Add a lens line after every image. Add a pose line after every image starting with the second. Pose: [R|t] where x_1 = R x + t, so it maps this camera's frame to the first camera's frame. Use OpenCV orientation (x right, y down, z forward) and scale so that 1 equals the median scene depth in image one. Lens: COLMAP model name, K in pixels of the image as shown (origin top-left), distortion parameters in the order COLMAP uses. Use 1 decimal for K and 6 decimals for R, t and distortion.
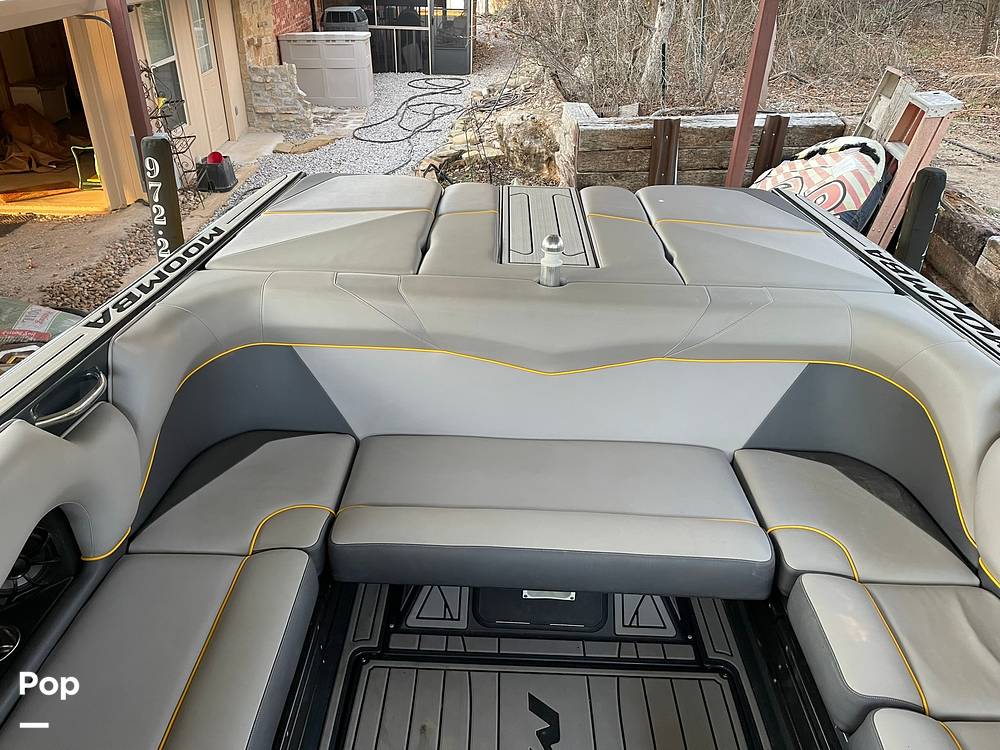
lens RADIAL K [[765.5, 0, 500.0], [0, 765.5, 377.9], [0, 0, 1]] dist [0.060185, -0.065179]
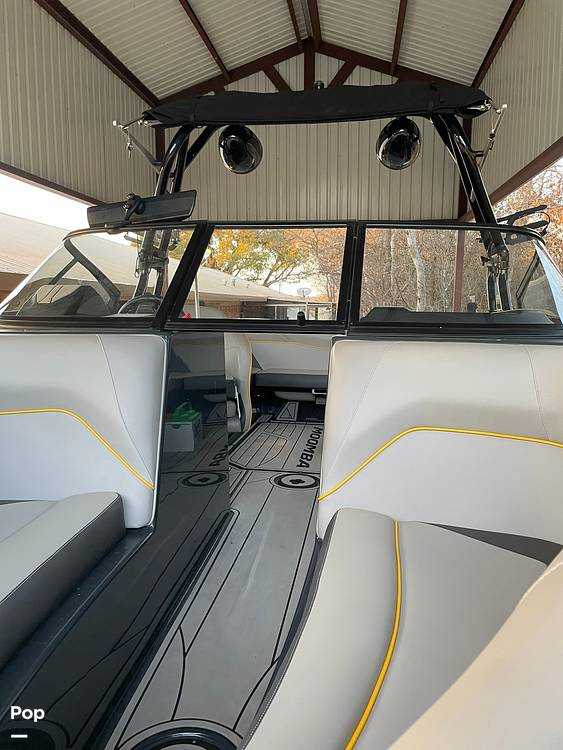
lens RADIAL K [[574.1, 0, 283.0], [0, 574.1, 374.4], [0, 0, 1]] dist [0.060185, -0.065179]
pose [[0.991157, -0.006558, -0.132531, 0.187682], [-0.046461, 0.918400, -0.392917, 0.964287], [0.124294, 0.395600, 0.909973, -1.021390]]
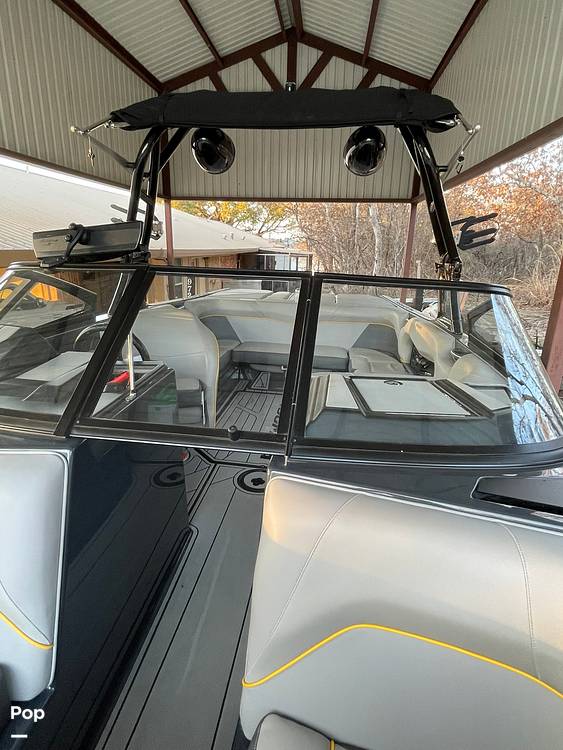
lens RADIAL K [[419.2, 0, 280.4], [0, 419.2, 373.5], [0, 0, 1]] dist [-0.009169, 0.002969]
pose [[0.993230, 0.033058, -0.111362, 0.209700], [-0.058044, 0.971634, -0.229257, 0.641511], [0.100624, 0.234169, 0.966974, -0.806707]]
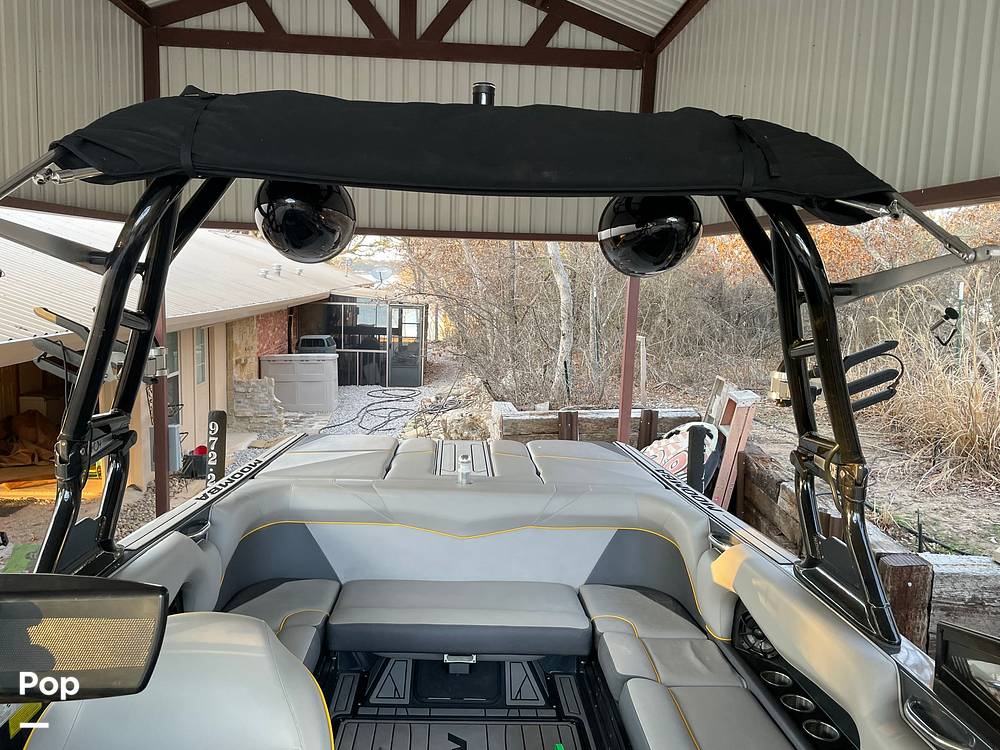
lens RADIAL K [[765.5, 0, 496.4], [0, 765.5, 373.2], [0, 0, 1]] dist [0.060185, -0.065179]
pose [[0.998153, 0.000496, 0.060754, 0.033871], [0.023076, 0.921935, -0.386656, 0.294555], [-0.056203, 0.387344, 0.920221, -0.622520]]
